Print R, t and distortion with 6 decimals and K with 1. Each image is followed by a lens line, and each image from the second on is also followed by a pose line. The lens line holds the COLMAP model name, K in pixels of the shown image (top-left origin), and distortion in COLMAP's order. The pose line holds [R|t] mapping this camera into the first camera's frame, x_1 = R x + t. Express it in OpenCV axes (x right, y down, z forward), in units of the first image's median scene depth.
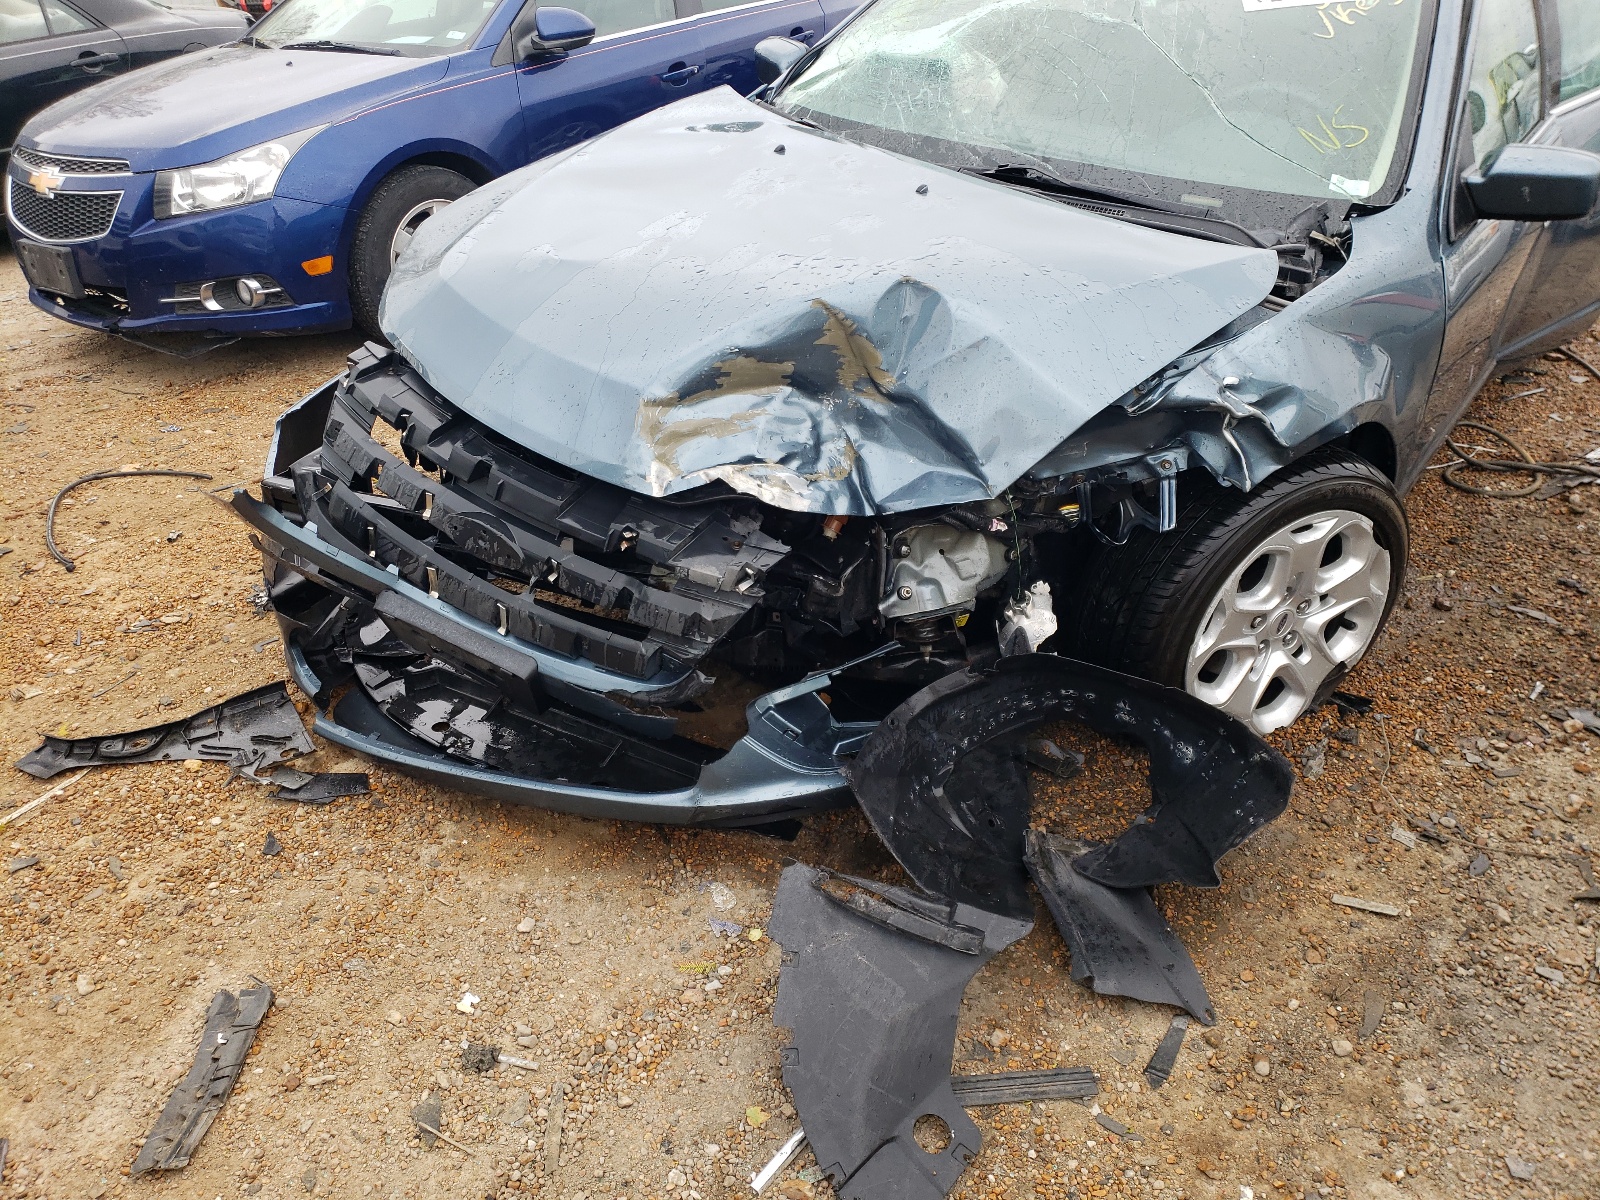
lens RADIAL K [[1237.7, 0, 784.2], [0, 1237.7, 600.0], [0, 0, 1]] dist [0.028647, -0.015587]
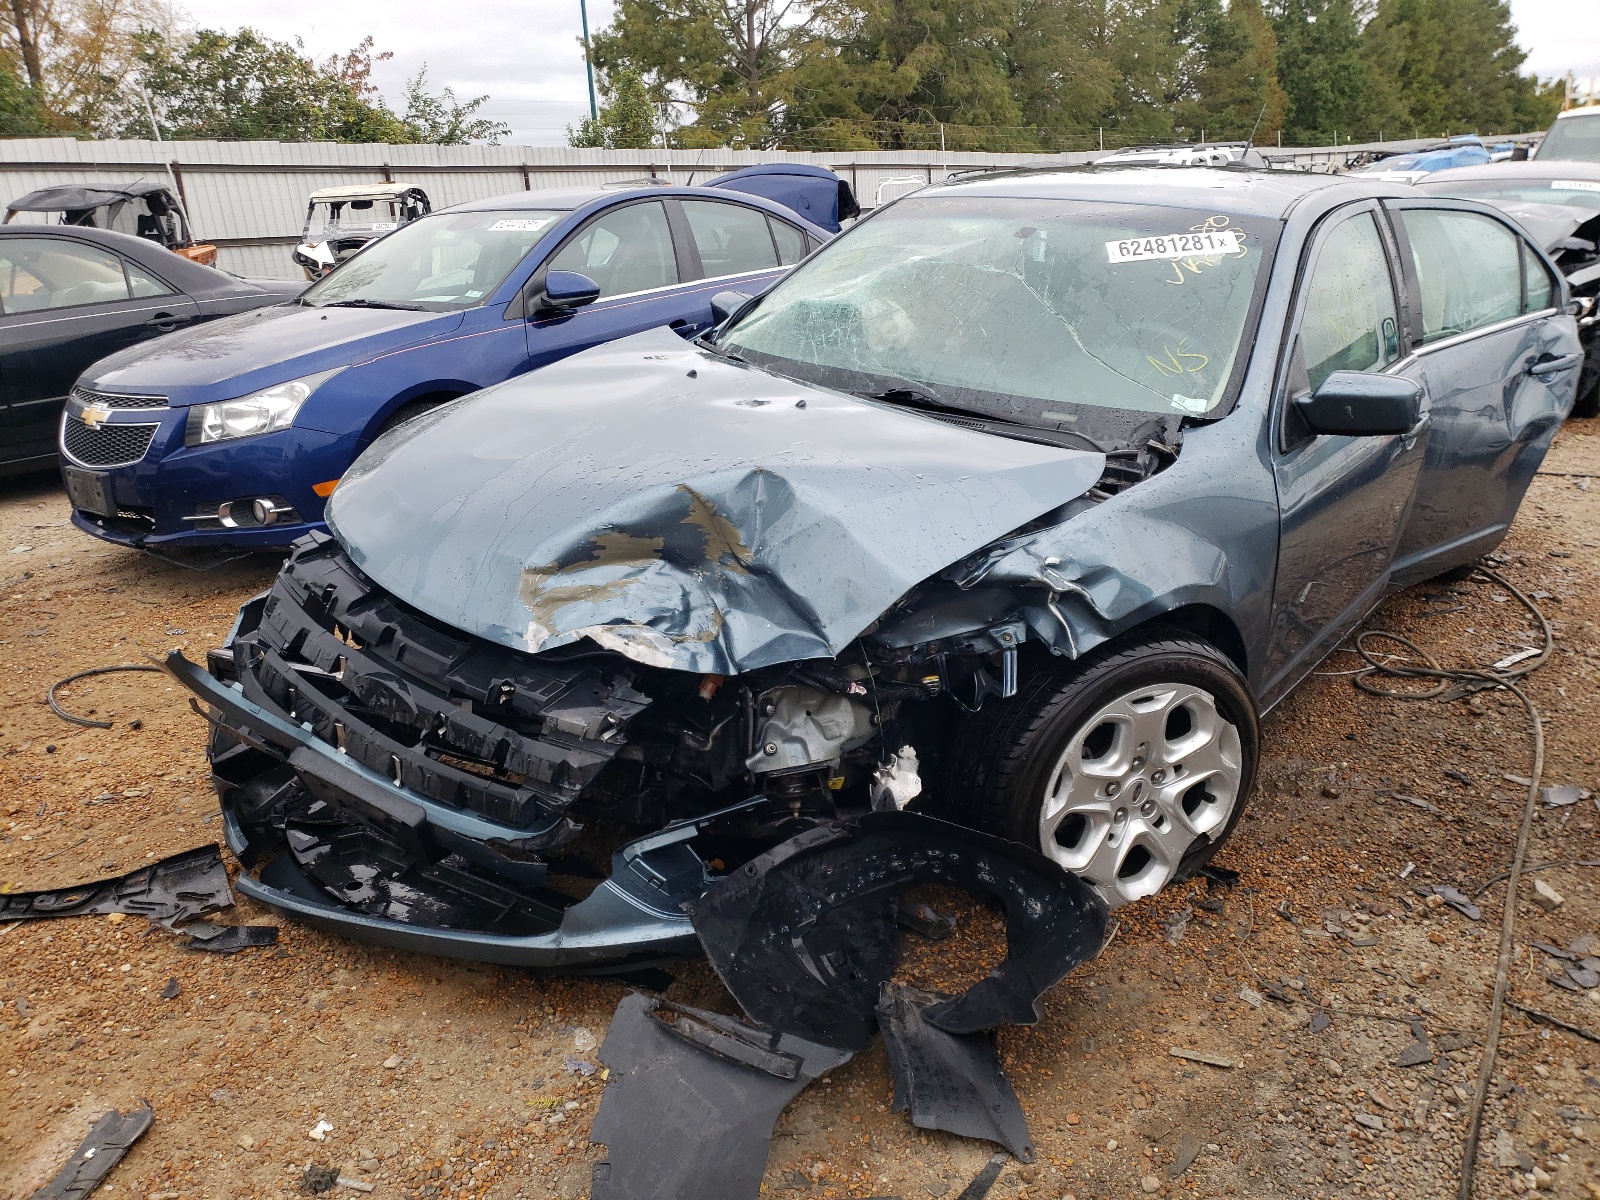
lens RADIAL K [[1237.7, 0, 804.7], [0, 1237.7, 609.9], [0, 0, 1]] dist [0.028647, -0.015587]
pose [[0.999590, 0.008799, -0.027239, 0.151028], [-0.013780, 0.981975, -0.188506, 0.074078], [0.025089, 0.188804, 0.981694, -0.085392]]
